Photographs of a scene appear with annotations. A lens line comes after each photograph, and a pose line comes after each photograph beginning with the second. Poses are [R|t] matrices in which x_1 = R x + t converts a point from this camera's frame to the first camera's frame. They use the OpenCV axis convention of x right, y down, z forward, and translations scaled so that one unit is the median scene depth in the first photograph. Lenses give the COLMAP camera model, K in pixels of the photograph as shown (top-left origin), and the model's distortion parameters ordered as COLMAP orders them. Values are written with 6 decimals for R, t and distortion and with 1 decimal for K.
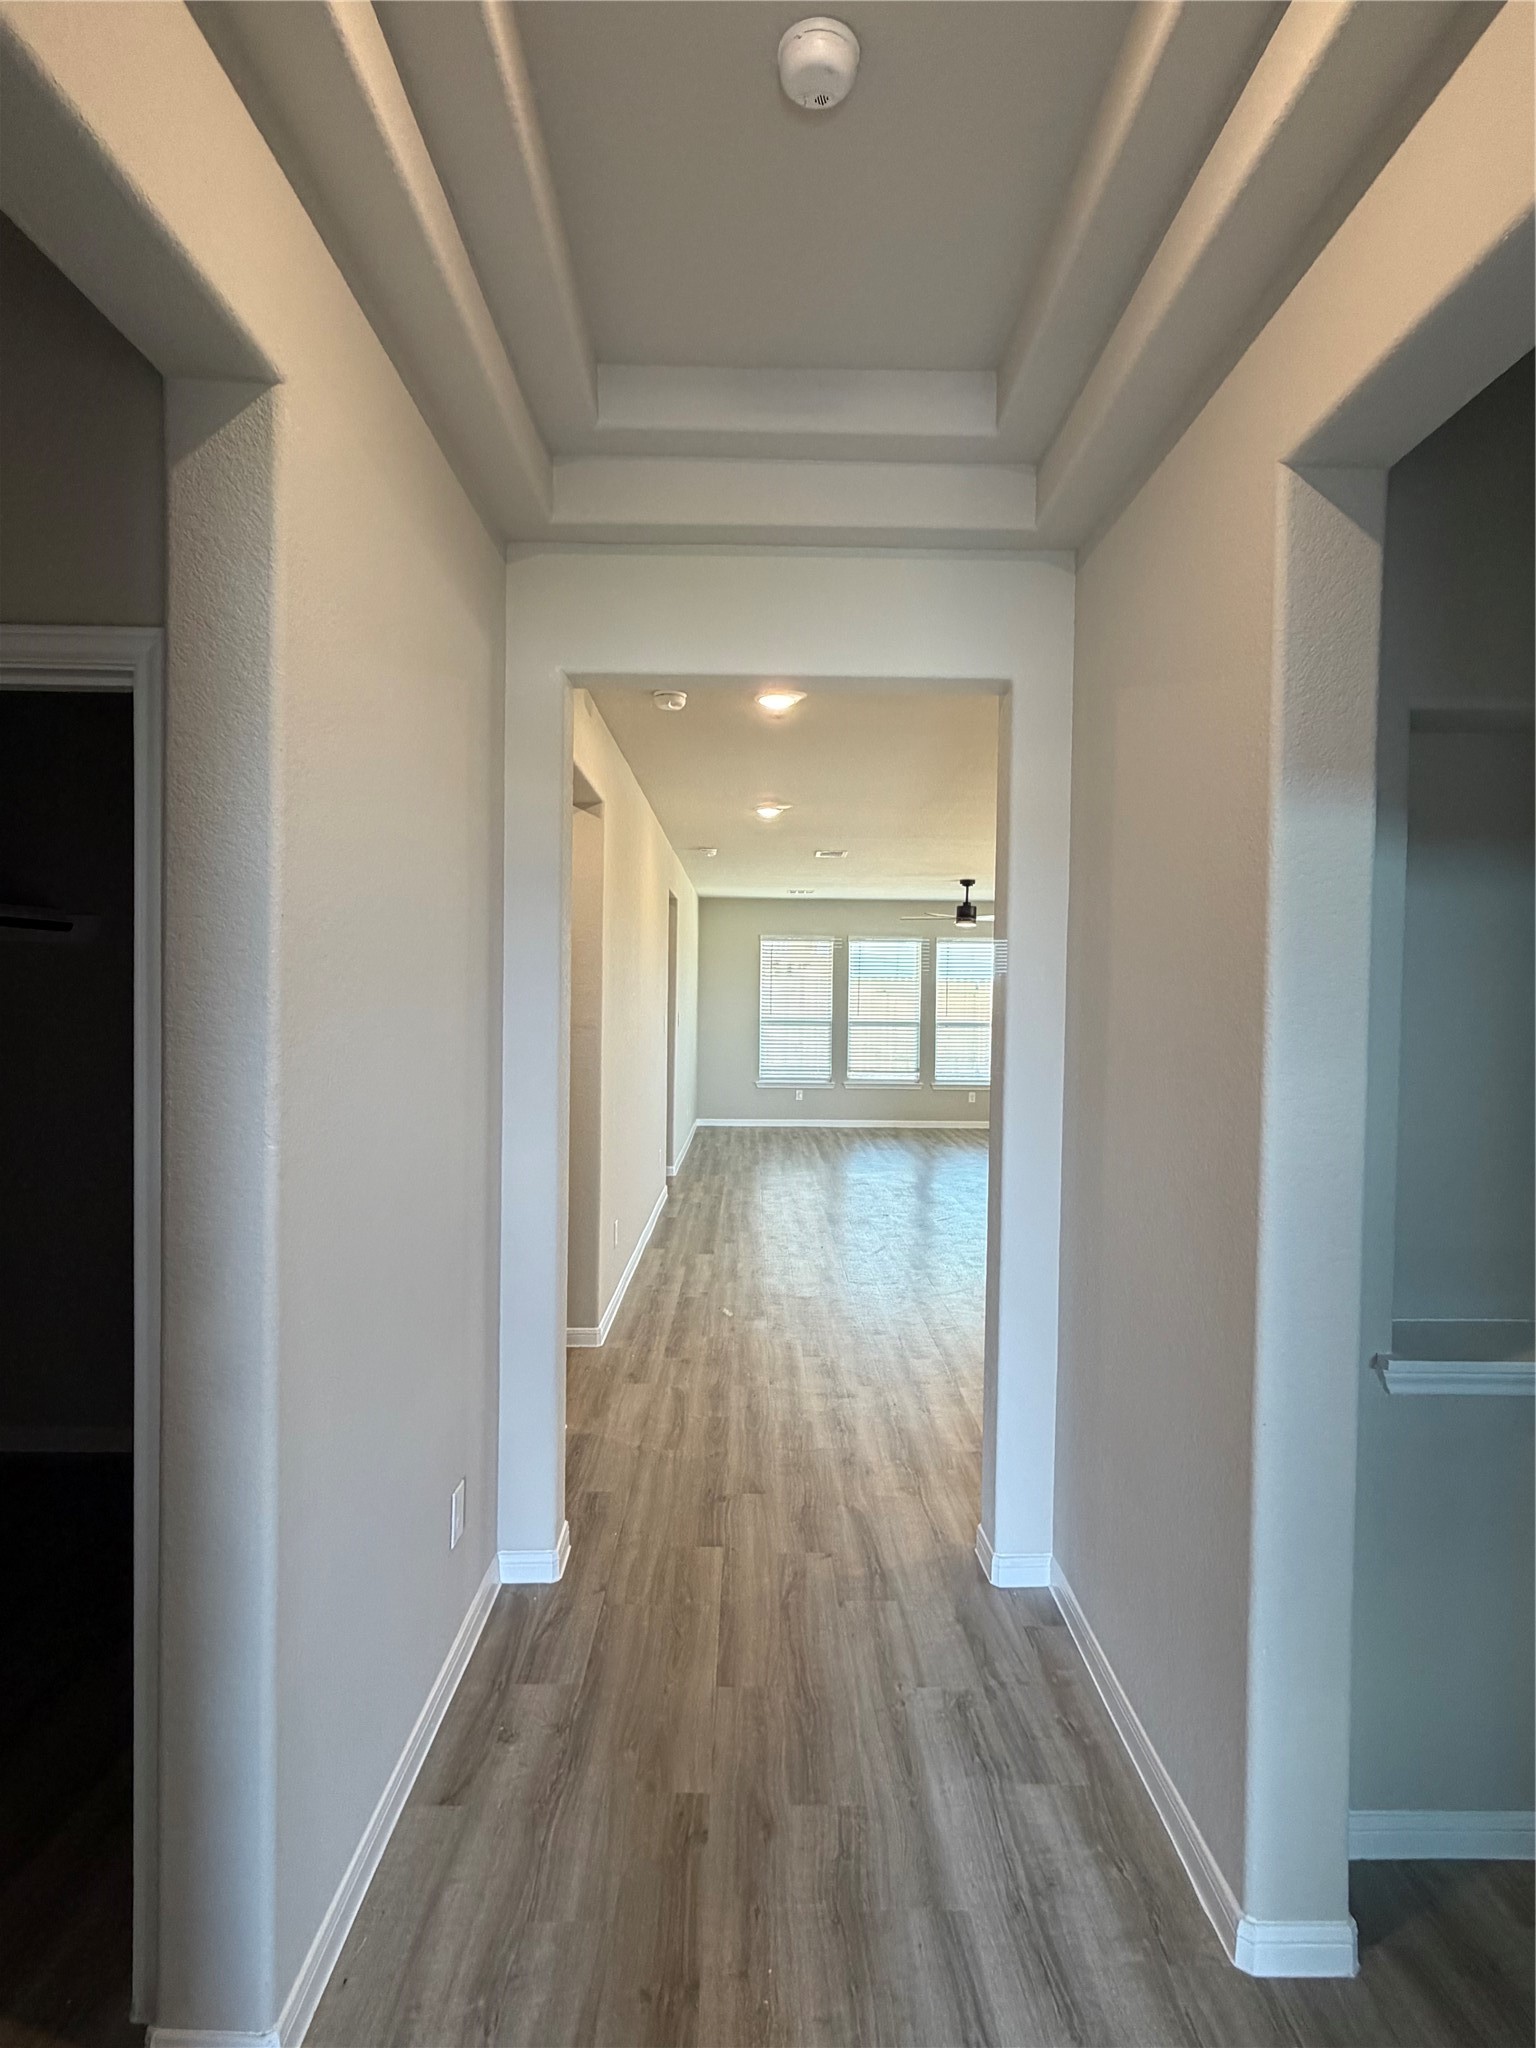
lens RADIAL K [[1014.8, 0, 761.3], [0, 1014.8, 1015.4], [0, 0, 1]] dist [0.001258, -0.000512]
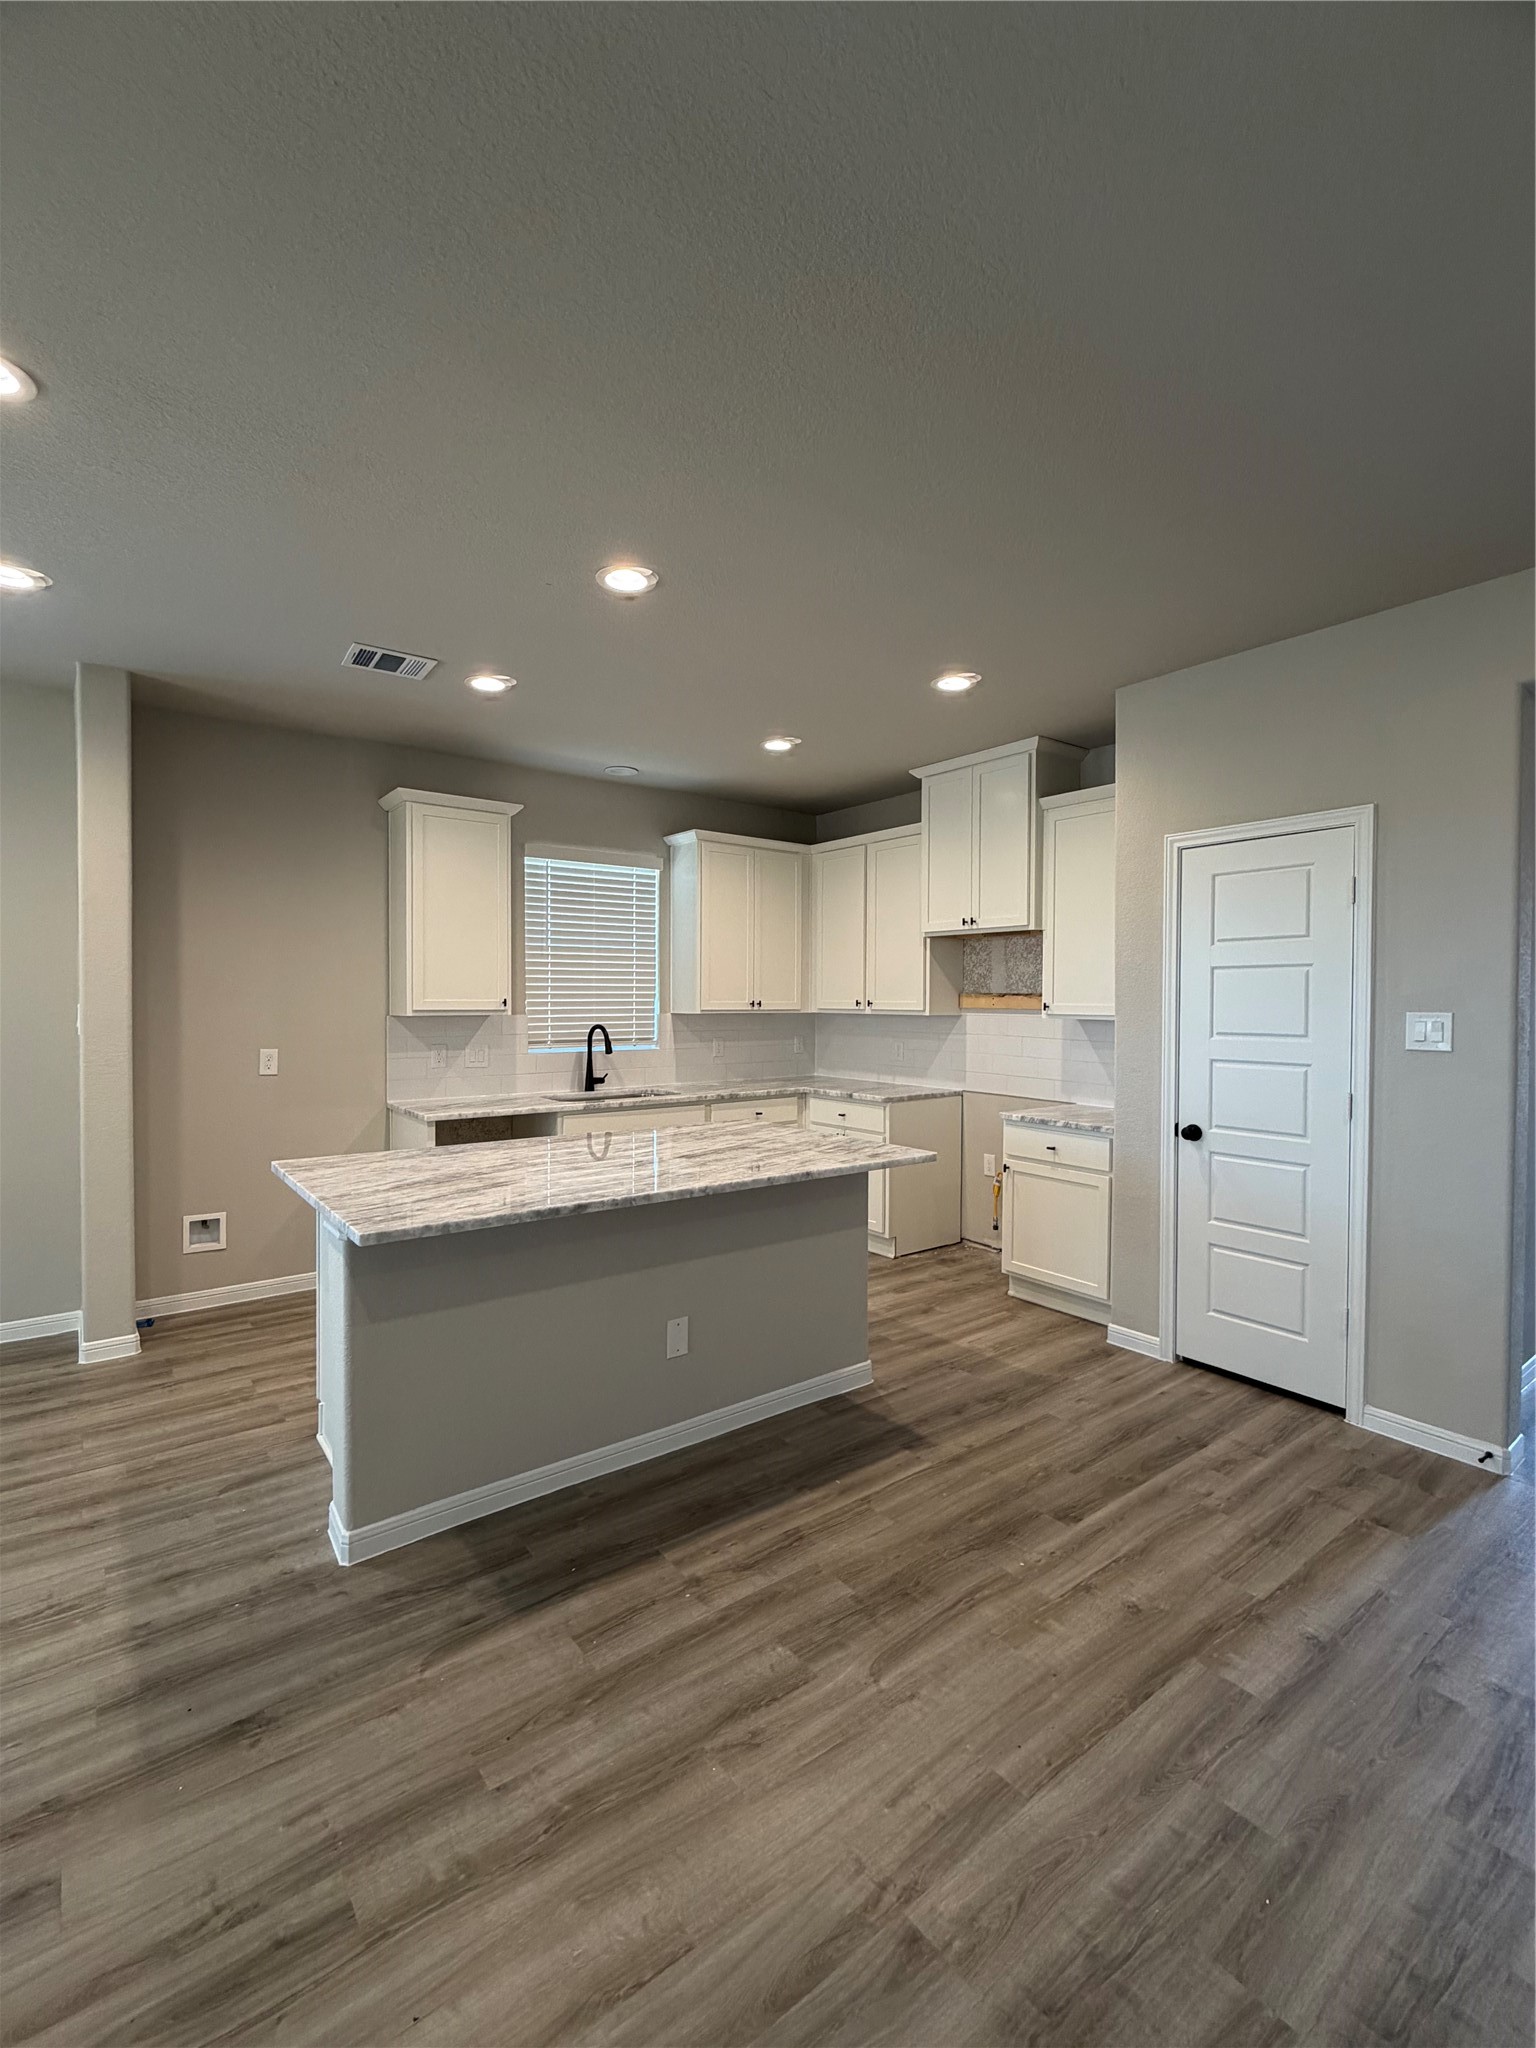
lens RADIAL K [[899.9, 0, 768.0], [0, 899.9, 1024.0], [0, 0, 1]] dist [0.000556, -0.000583]
pose [[-0.597405, -0.034158, 0.801212, -0.018552], [0.005621, 0.998890, 0.046776, 0.000103], [-0.801920, 0.032448, -0.596549, 0.621974]]
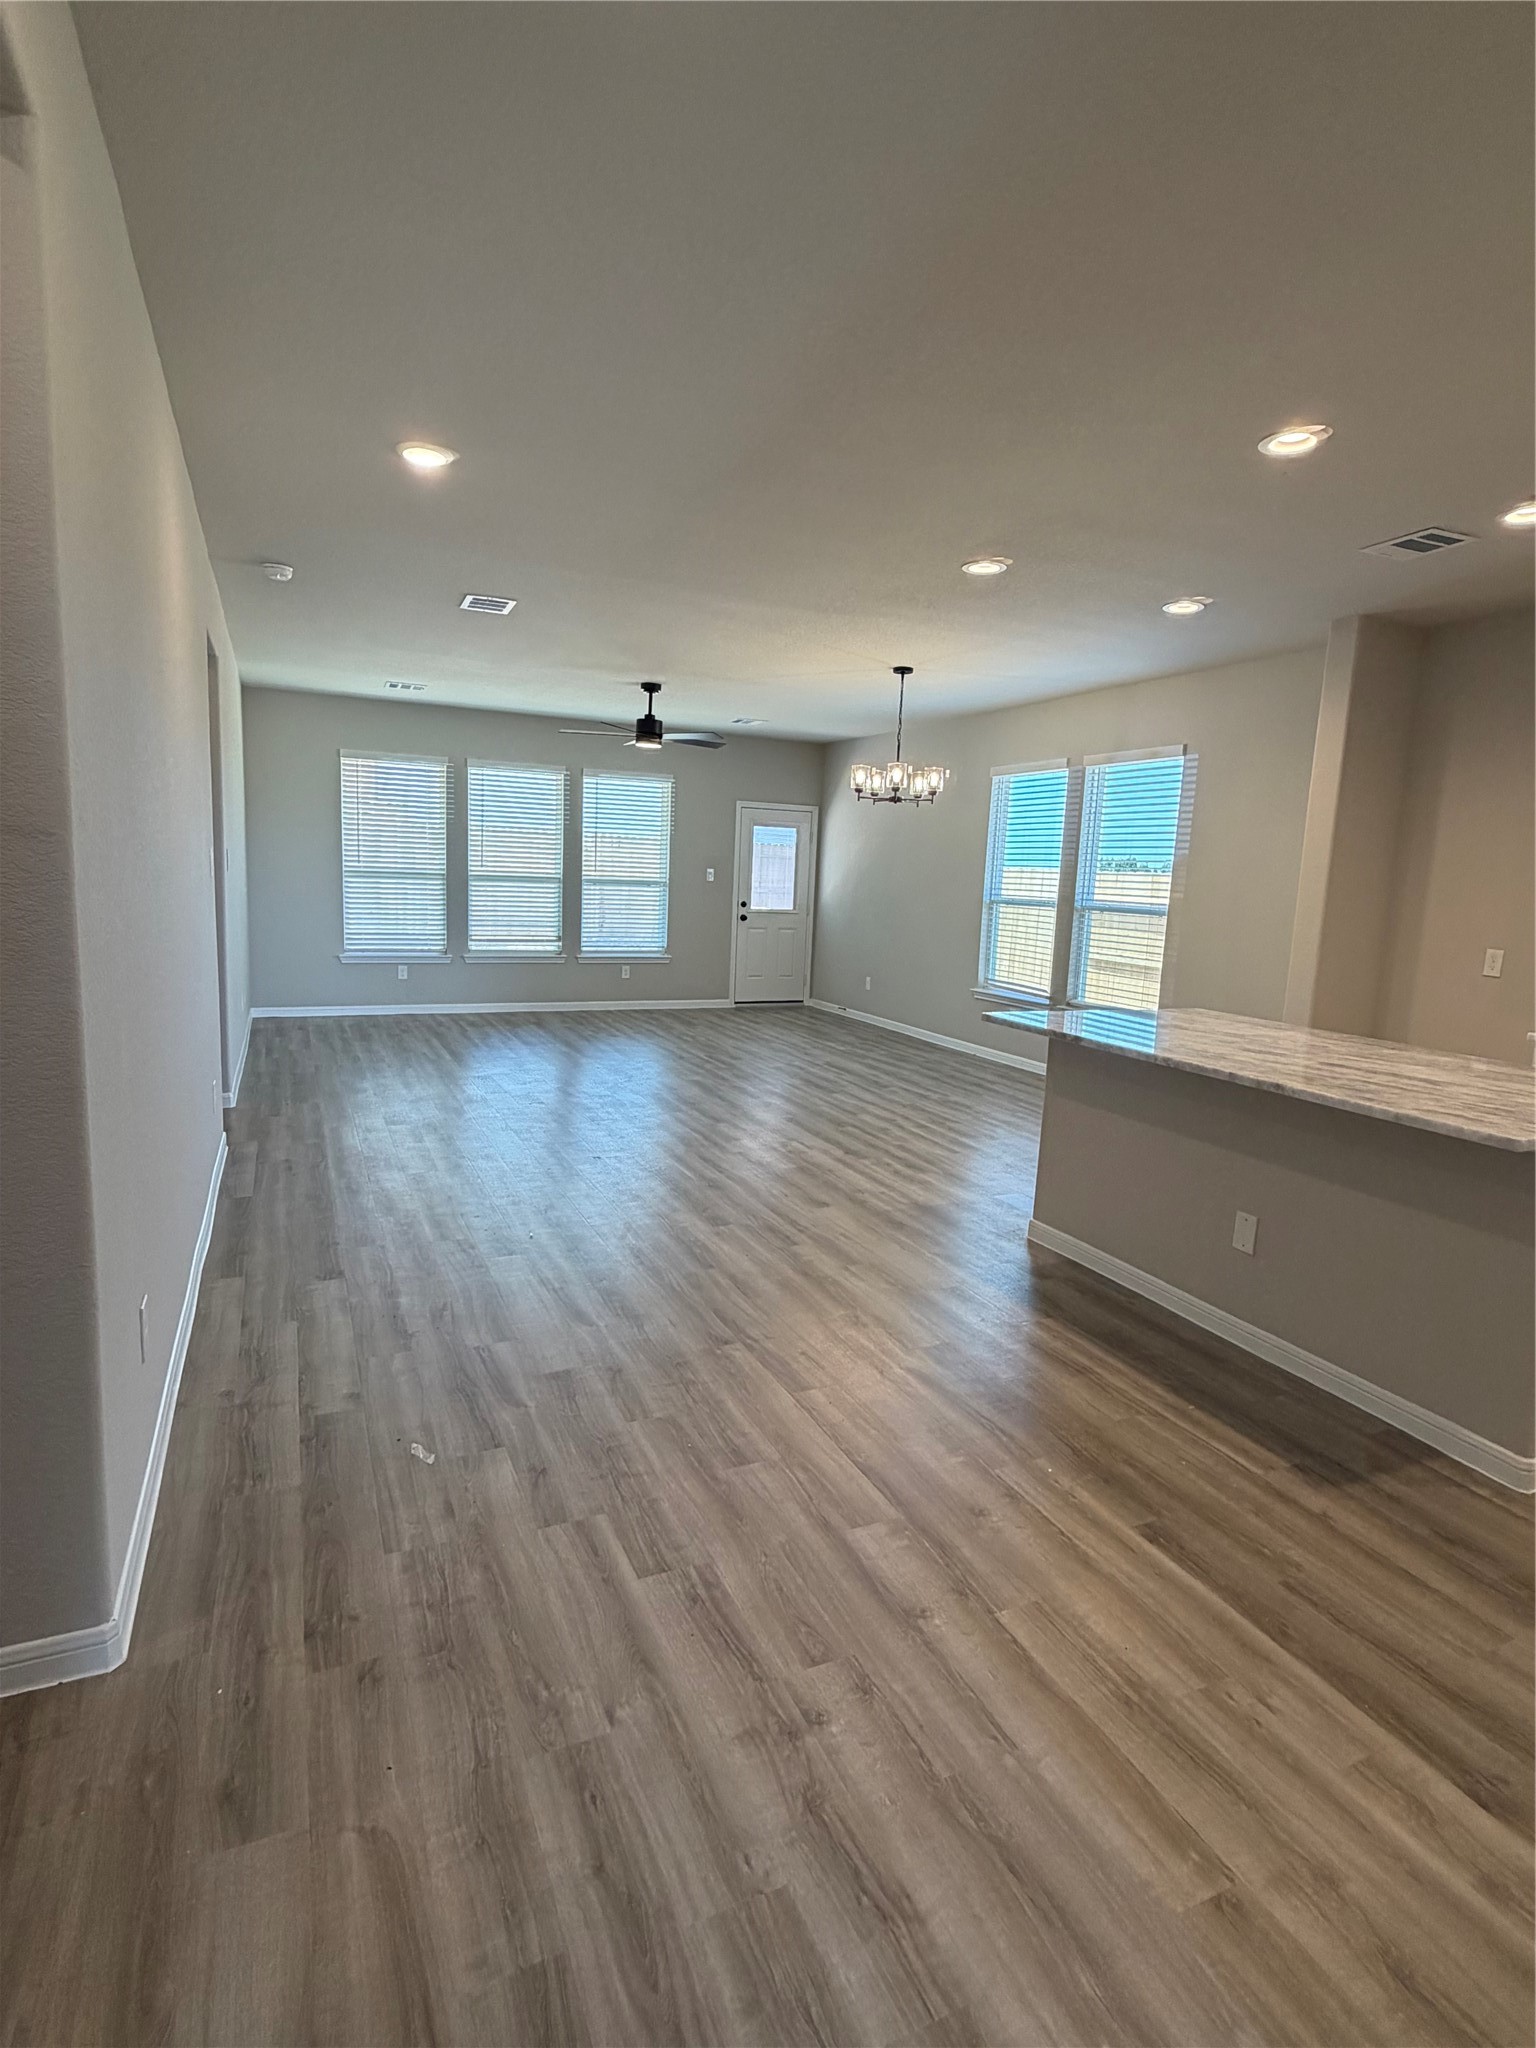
lens RADIAL K [[1014.8, 0, 761.3], [0, 1014.8, 1015.4], [0, 0, 1]] dist [0.001258, -0.000512]
pose [[0.910219, -0.032520, 0.412849, -0.039267], [-0.022697, 0.991496, 0.128141, 0.009832], [-0.413505, -0.126007, 0.901741, 0.260143]]
